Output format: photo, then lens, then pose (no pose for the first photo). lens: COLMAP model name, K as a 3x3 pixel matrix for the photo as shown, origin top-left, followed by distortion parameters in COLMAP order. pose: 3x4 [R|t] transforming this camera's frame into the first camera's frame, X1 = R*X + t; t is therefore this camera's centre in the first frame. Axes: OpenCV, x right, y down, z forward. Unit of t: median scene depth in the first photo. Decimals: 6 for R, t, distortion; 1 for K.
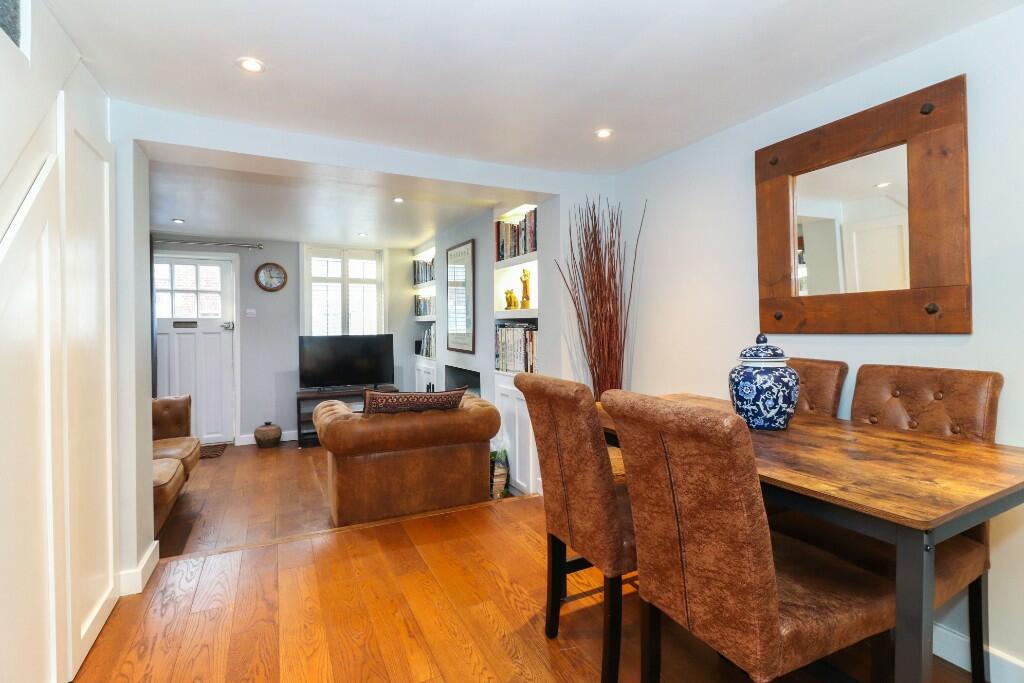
lens RADIAL K [[464.0, 0, 509.9], [0, 464.0, 341.8], [0, 0, 1]] dist [-0.000976, -0.000394]
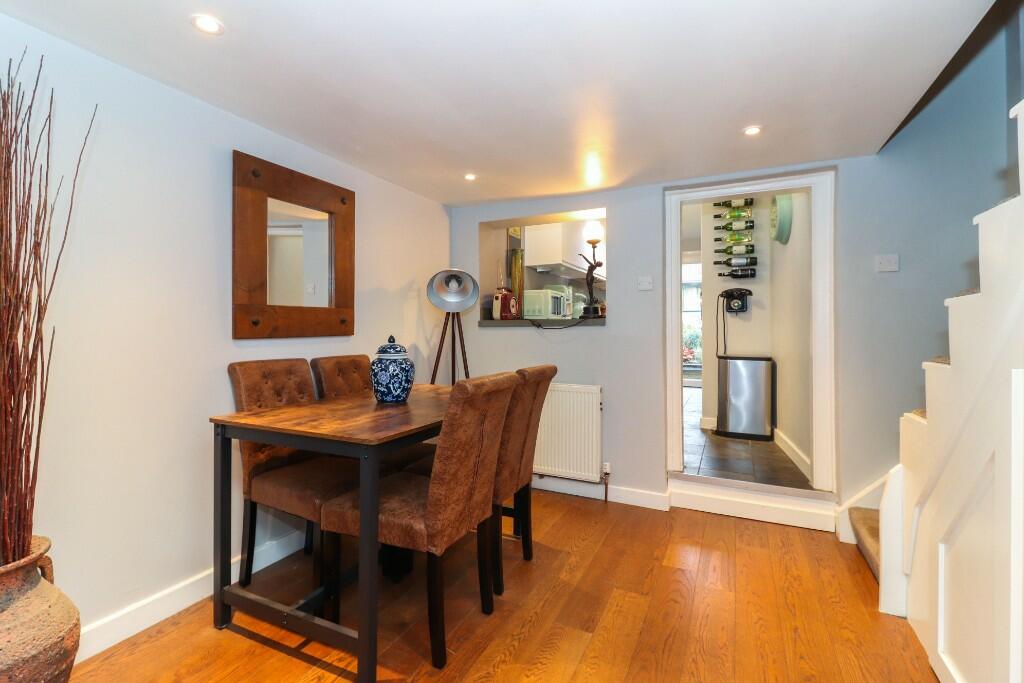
lens RADIAL K [[464.0, 0, 501.9], [0, 464.0, 323.3], [0, 0, 1]] dist [-0.000976, -0.000394]
pose [[-0.597086, -0.001085, 0.802177, -0.615278], [0.014523, 0.999821, 0.012162, -0.058611], [-0.802046, 0.018912, -0.596963, 1.215209]]
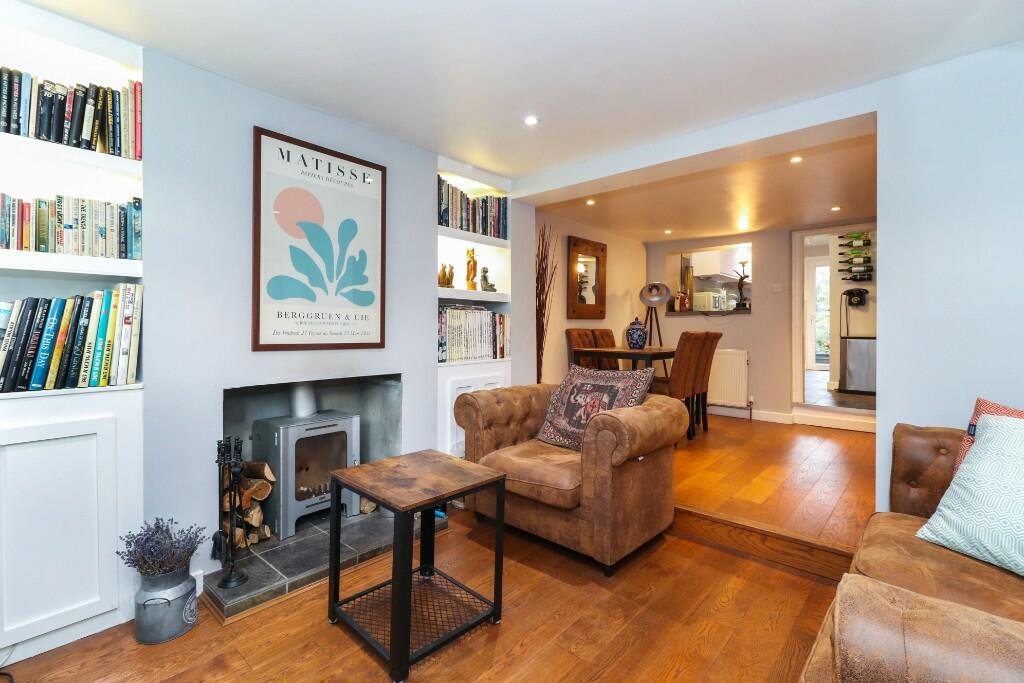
lens RADIAL K [[464.0, 0, 500.7], [0, 464.0, 327.6], [0, 0, 1]] dist [-0.000976, -0.000394]
pose [[-0.346605, -0.009980, 0.937958, -1.524097], [0.017708, 0.999696, 0.017180, -0.018834], [-0.937844, 0.022564, -0.346323, 2.219841]]
